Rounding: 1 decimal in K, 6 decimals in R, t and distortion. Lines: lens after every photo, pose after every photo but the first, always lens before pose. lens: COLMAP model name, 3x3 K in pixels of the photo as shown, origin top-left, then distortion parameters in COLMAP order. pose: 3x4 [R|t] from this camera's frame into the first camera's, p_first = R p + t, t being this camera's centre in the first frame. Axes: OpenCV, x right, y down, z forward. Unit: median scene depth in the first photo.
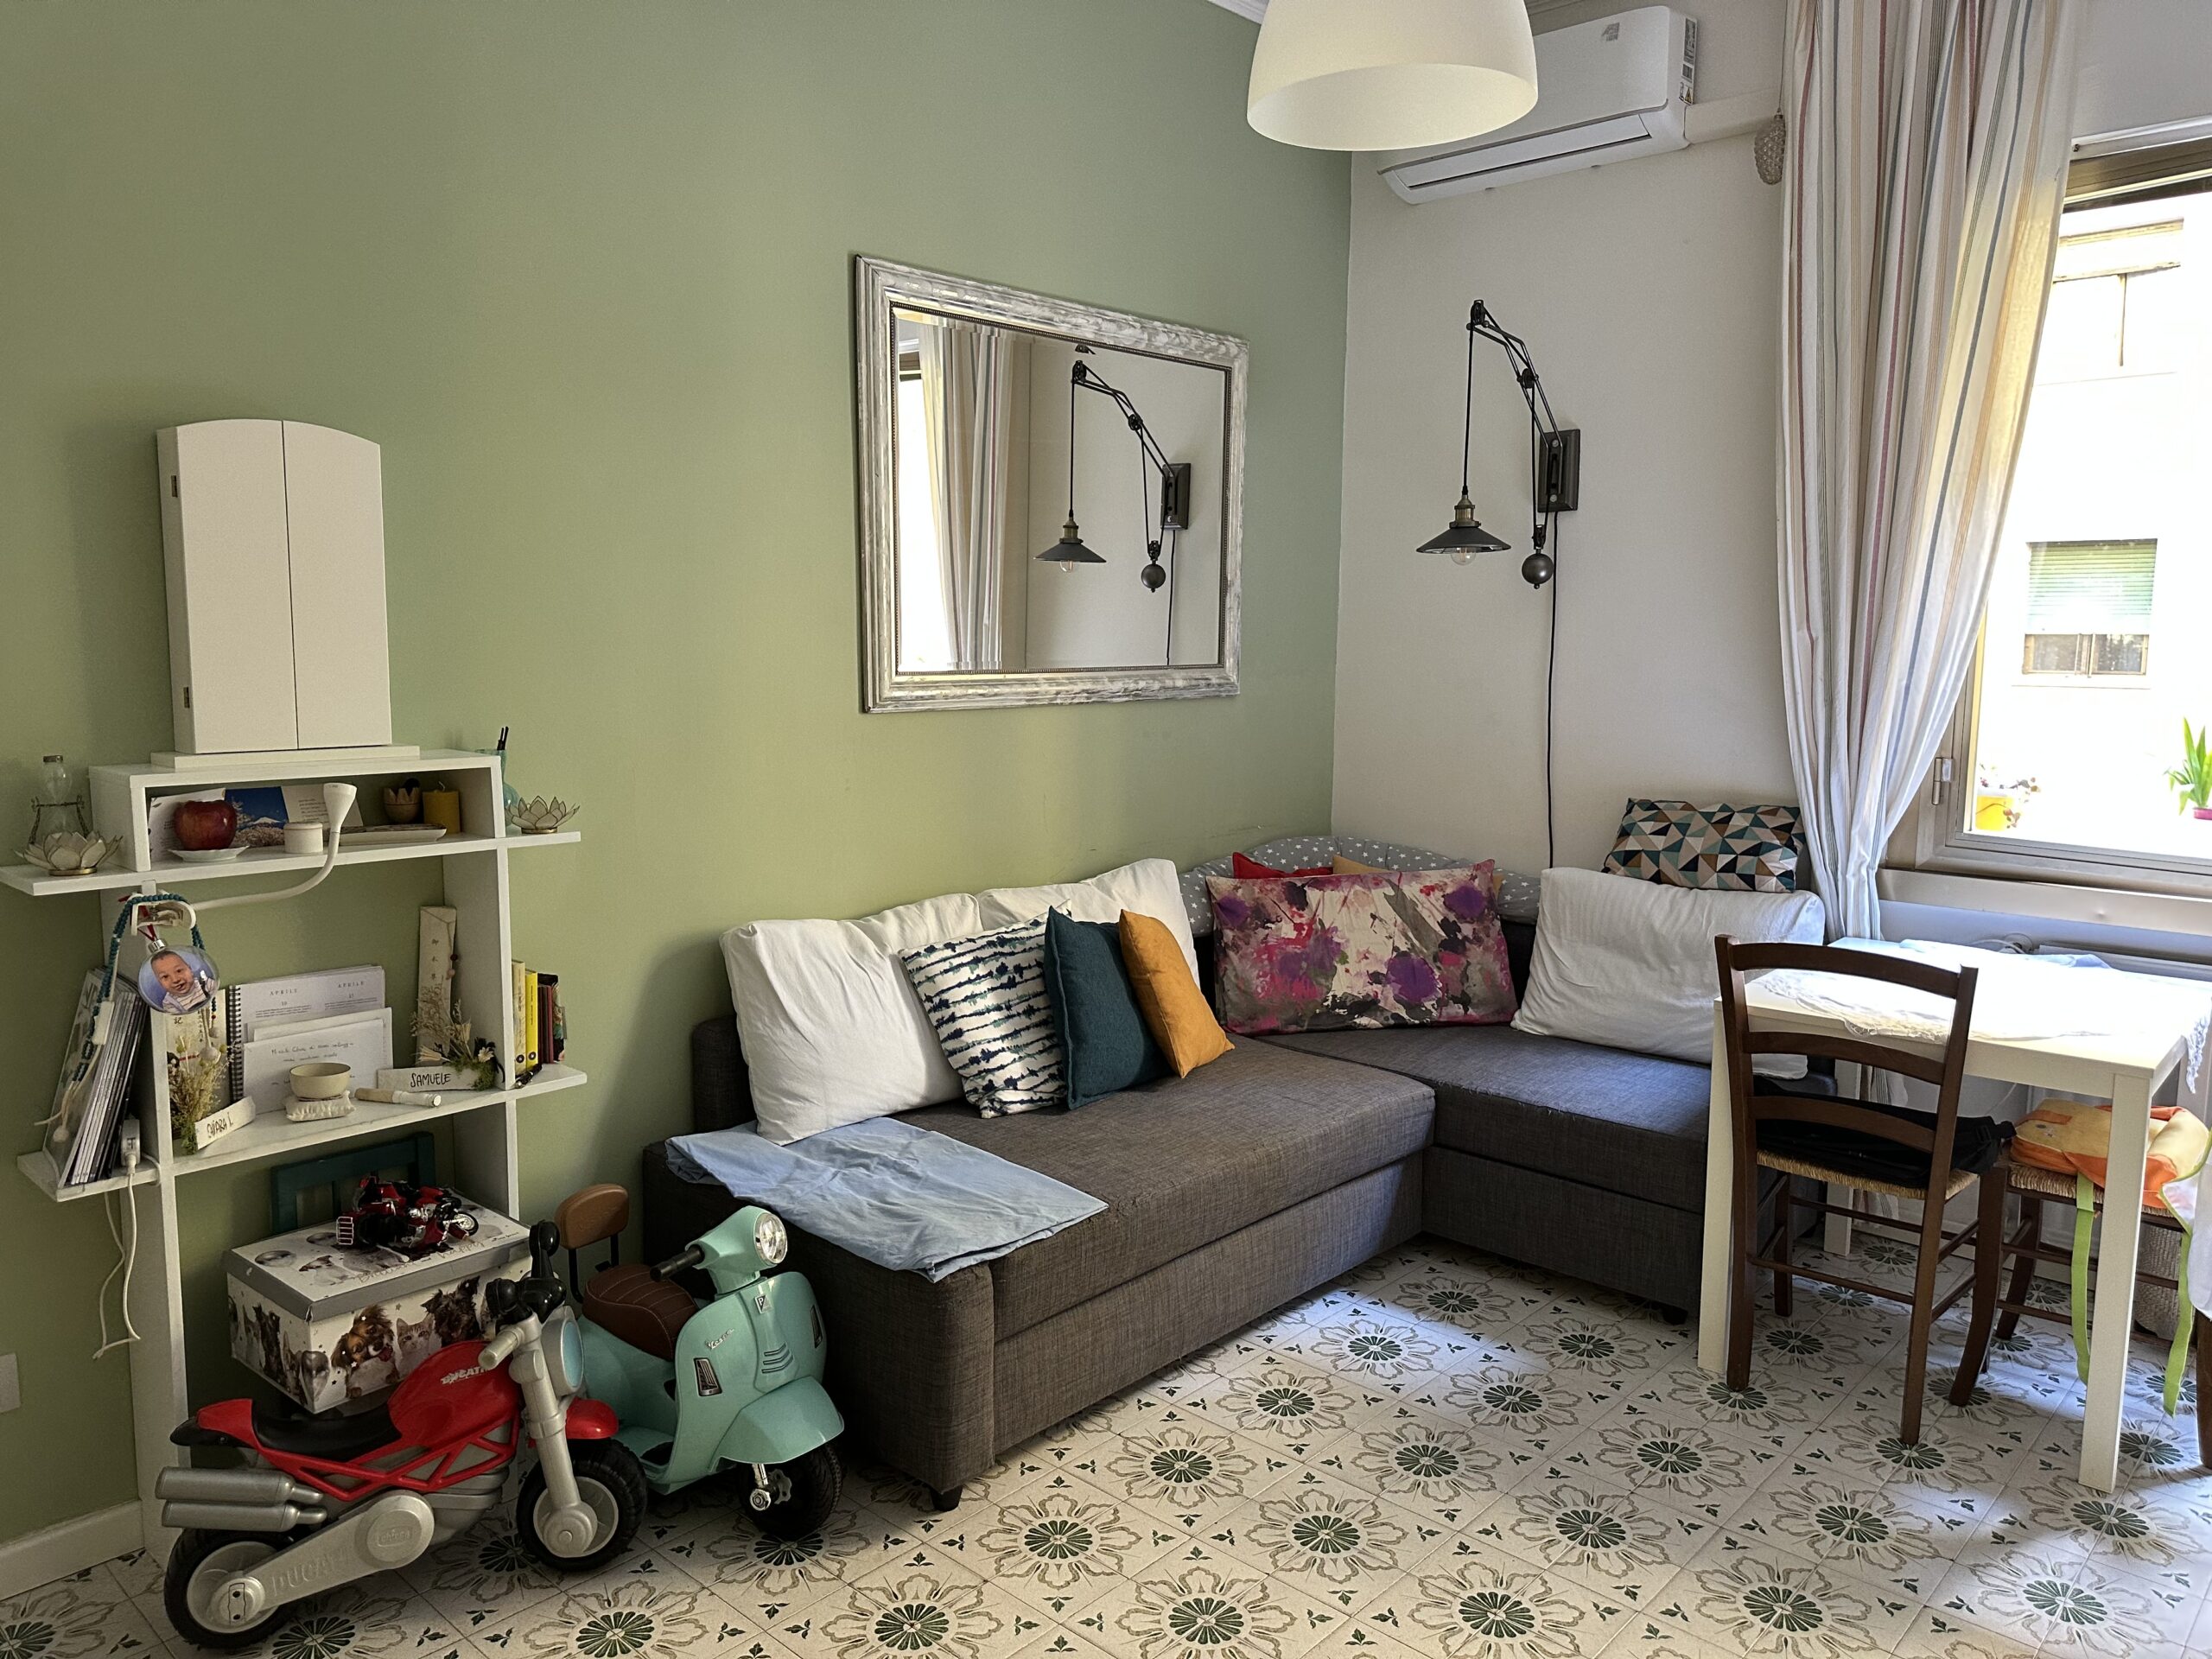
lens RADIAL K [[1567.5, 0, 1102.6], [0, 1567.5, 834.3], [0, 0, 1]] dist [0.053965, -0.020369]
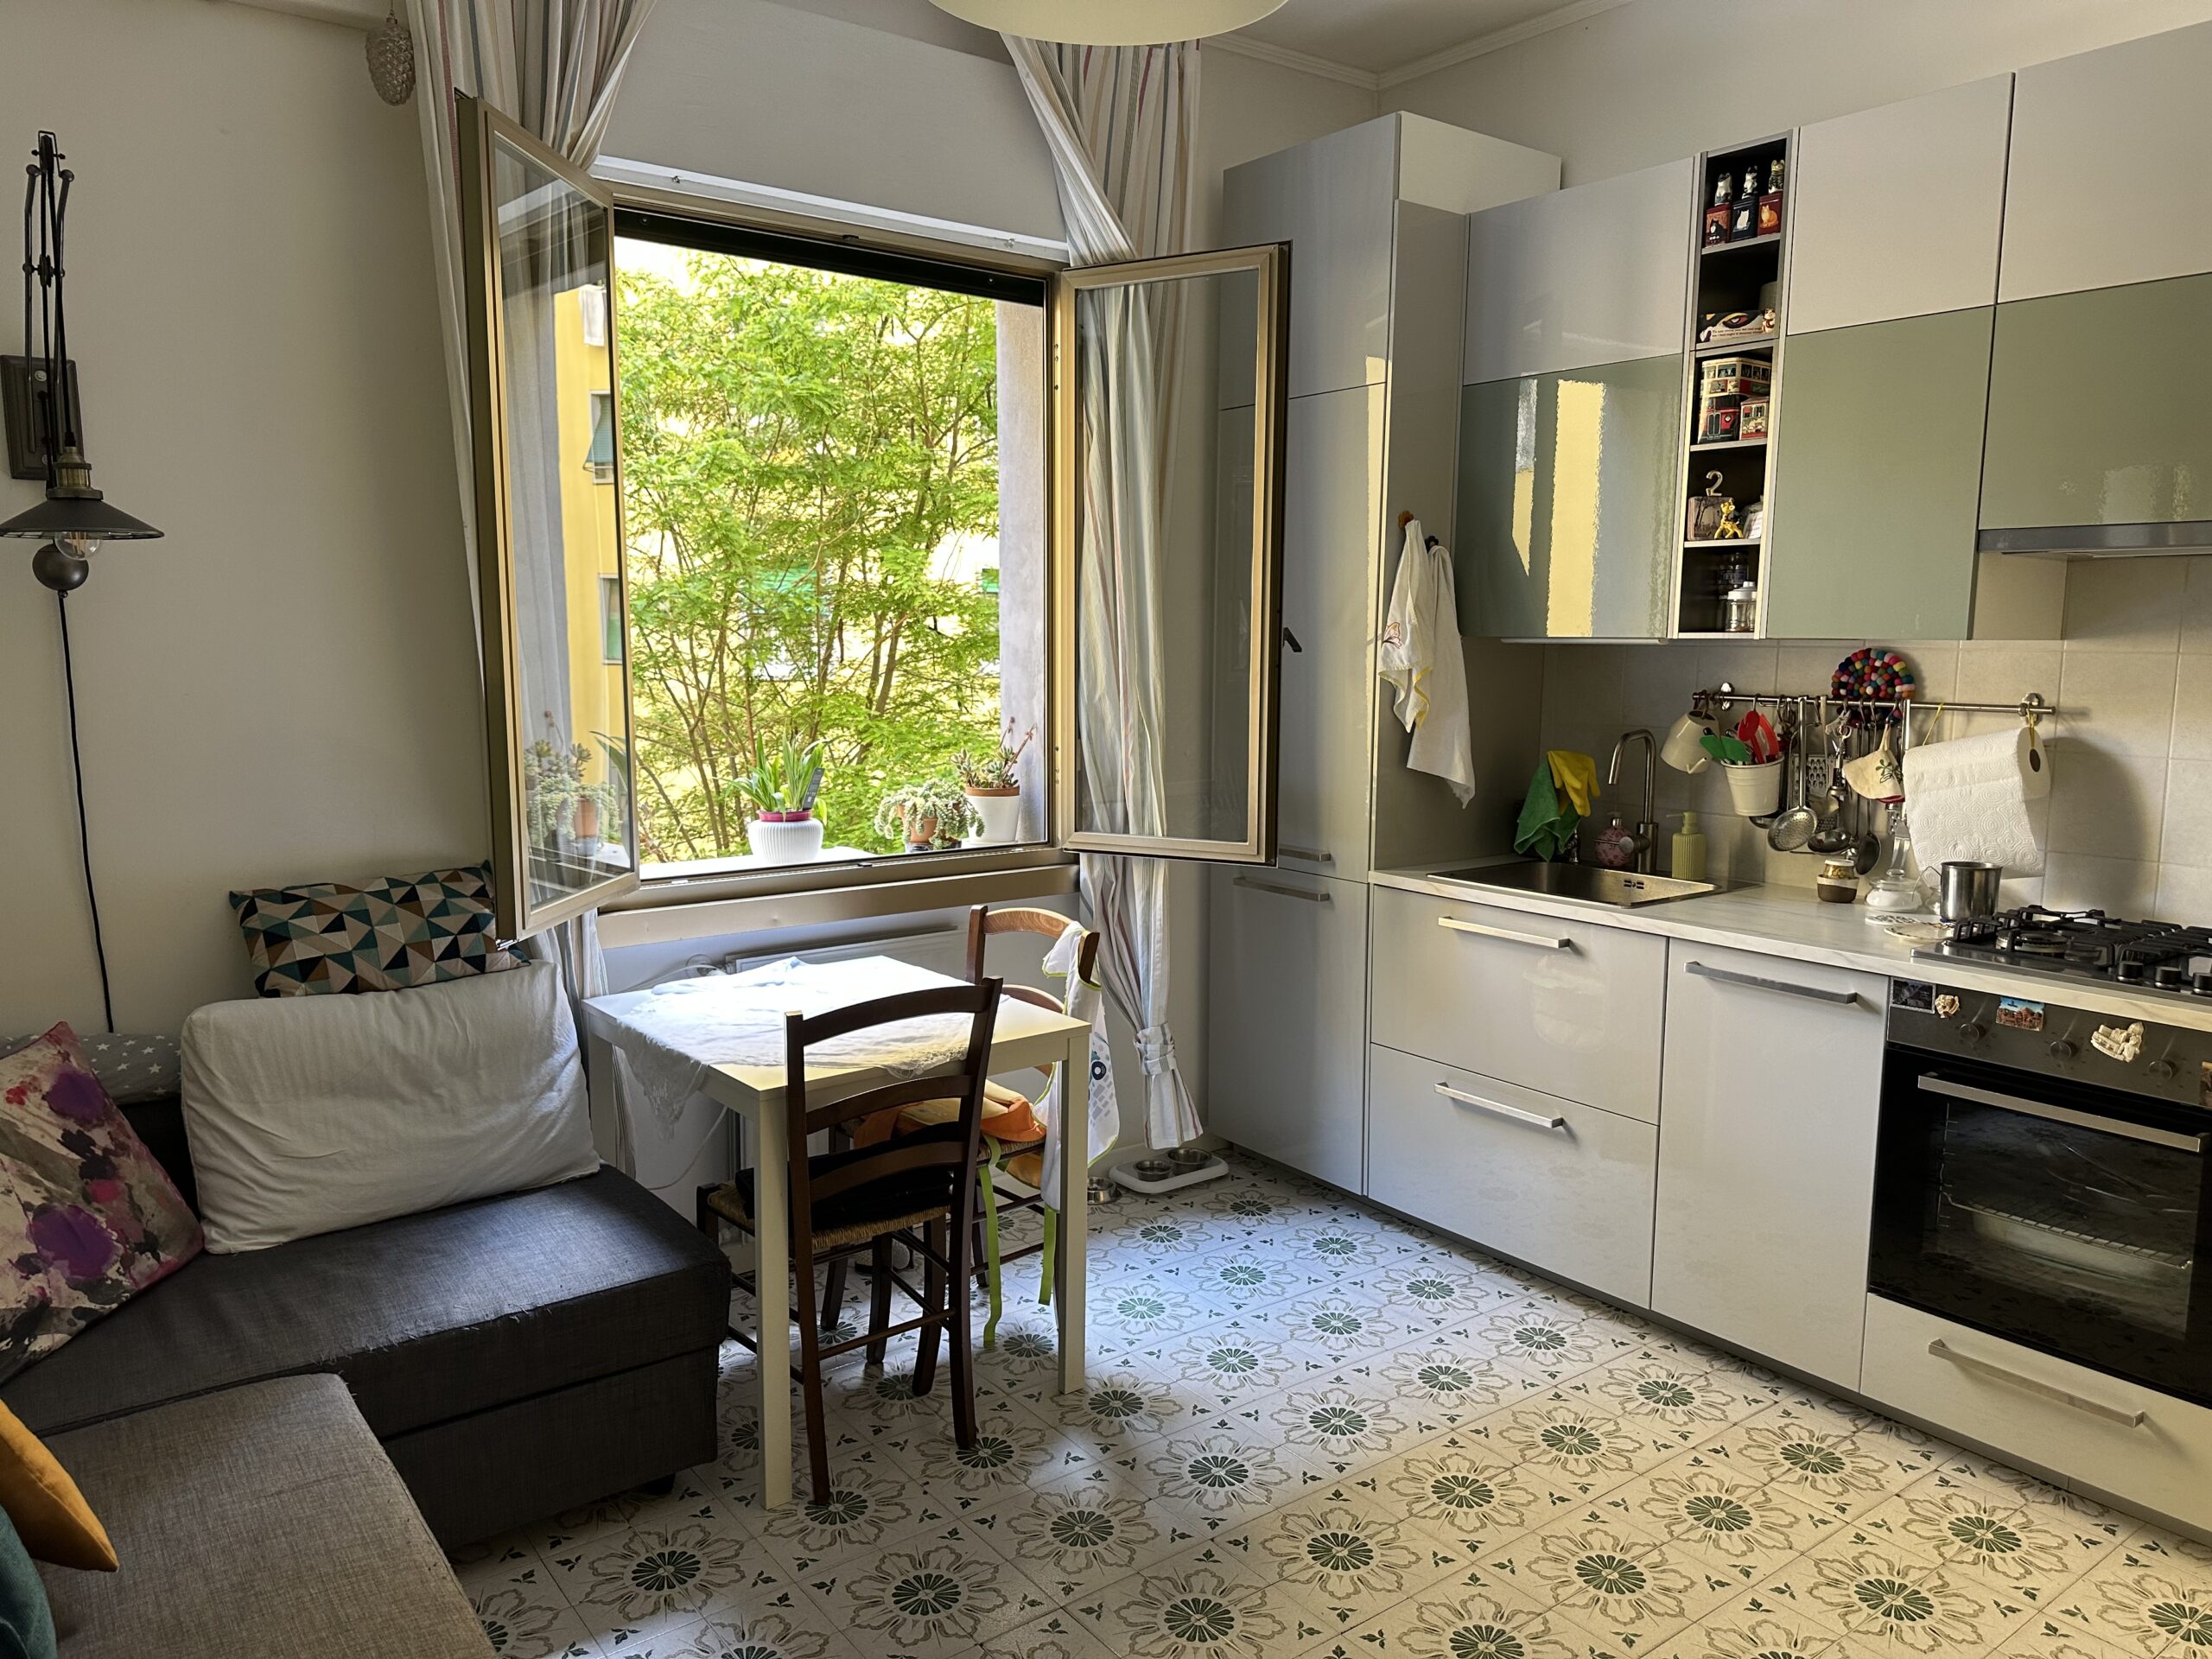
lens RADIAL K [[1567.5, 0, 1103.7], [0, 1567.5, 822.0], [0, 0, 1]] dist [0.053965, -0.020369]
pose [[0.183976, -0.116826, 0.975963, -0.320449], [0.129139, 0.987178, 0.093825, -0.076334], [-0.974411, 0.108774, 0.196703, 0.495593]]
